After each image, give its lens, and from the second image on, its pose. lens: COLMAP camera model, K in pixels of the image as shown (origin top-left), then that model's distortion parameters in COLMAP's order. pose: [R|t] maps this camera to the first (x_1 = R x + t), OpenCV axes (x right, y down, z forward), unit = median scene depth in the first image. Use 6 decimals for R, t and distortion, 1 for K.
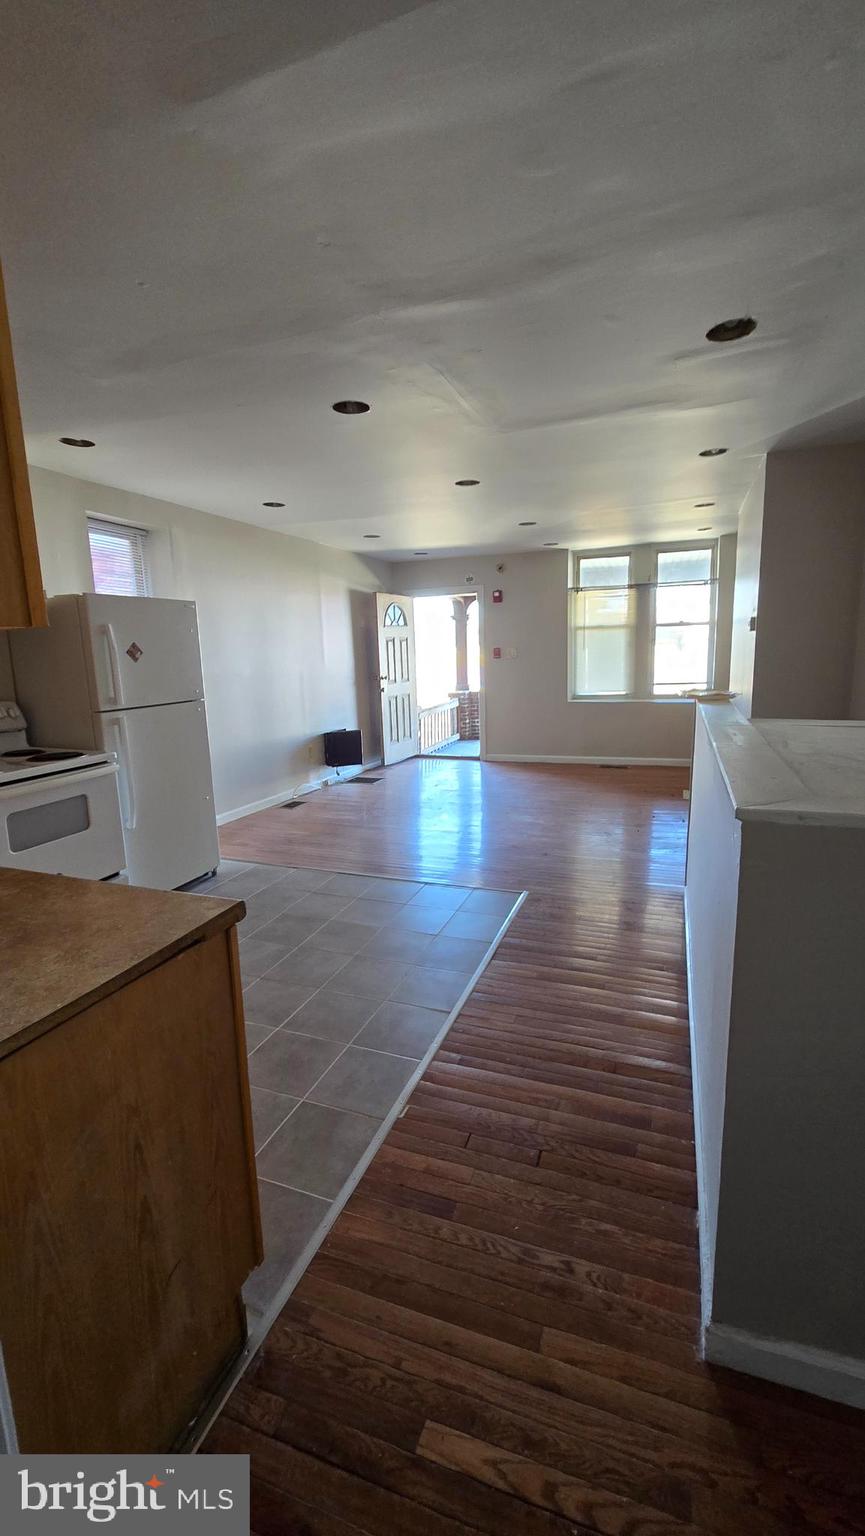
lens RADIAL K [[644.3, 0, 440.8], [0, 644.3, 767.7], [0, 0, 1]] dist [0.001084, -0.000235]
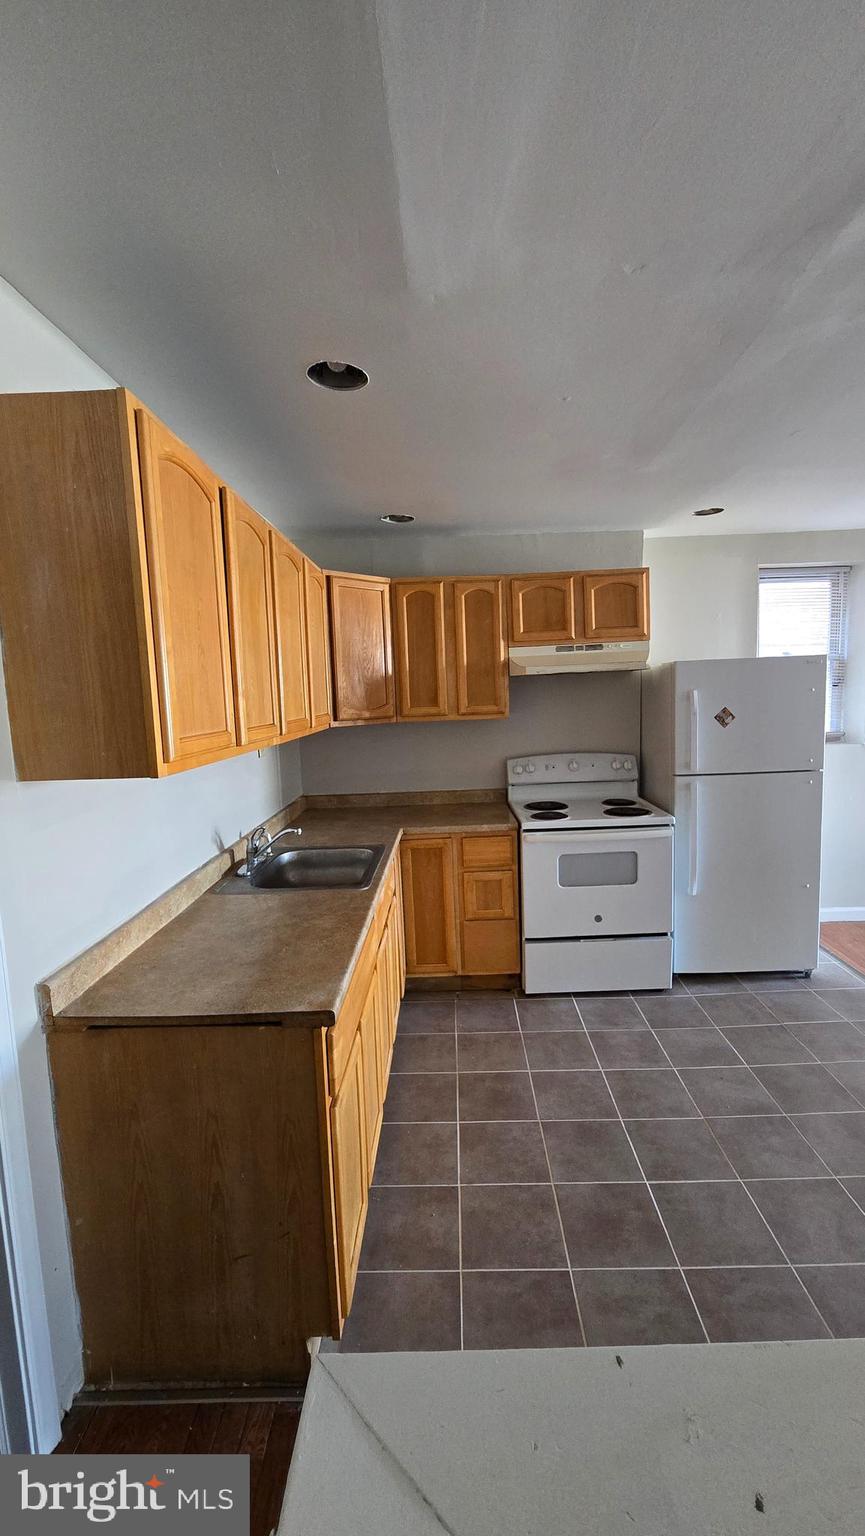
lens RADIAL K [[628.2, 0, 432.5], [0, 628.2, 768.0], [0, 0, 1]] dist [0.000973, -0.000005]
pose [[0.328194, 0.126798, -0.936061, 0.120445], [-0.143715, 0.986116, 0.083191, -0.054558], [0.933614, 0.107224, 0.341861, 0.129282]]
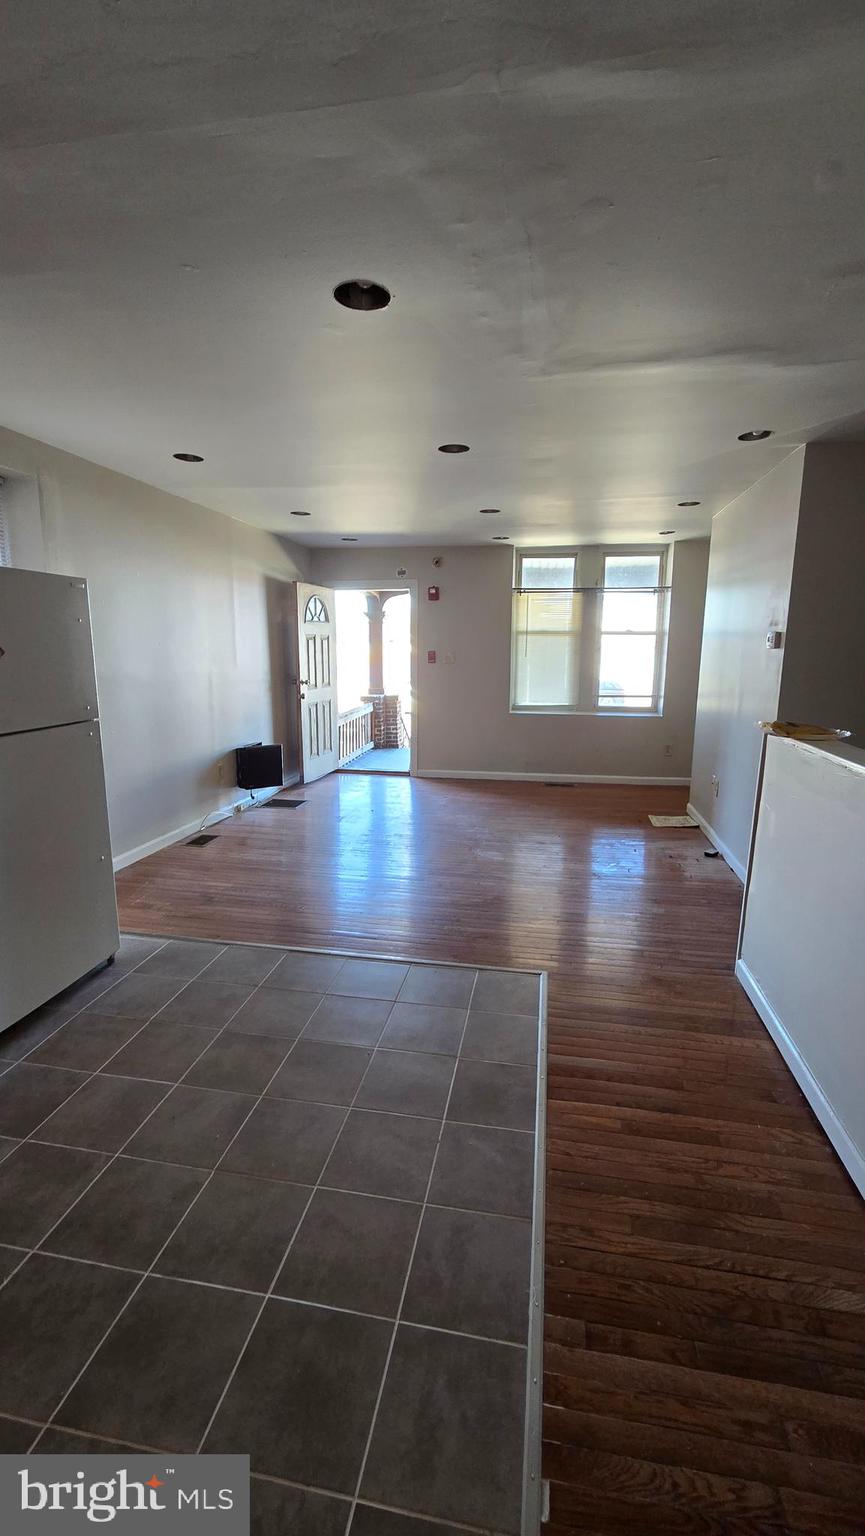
lens RADIAL K [[644.3, 0, 440.8], [0, 644.3, 767.7], [0, 0, 1]] dist [0.001084, -0.000235]
pose [[0.982956, 0.001029, 0.183839, -0.067915], [-0.001821, 0.999990, 0.004141, -0.029766], [-0.183833, -0.004405, 0.982948, 0.125736]]
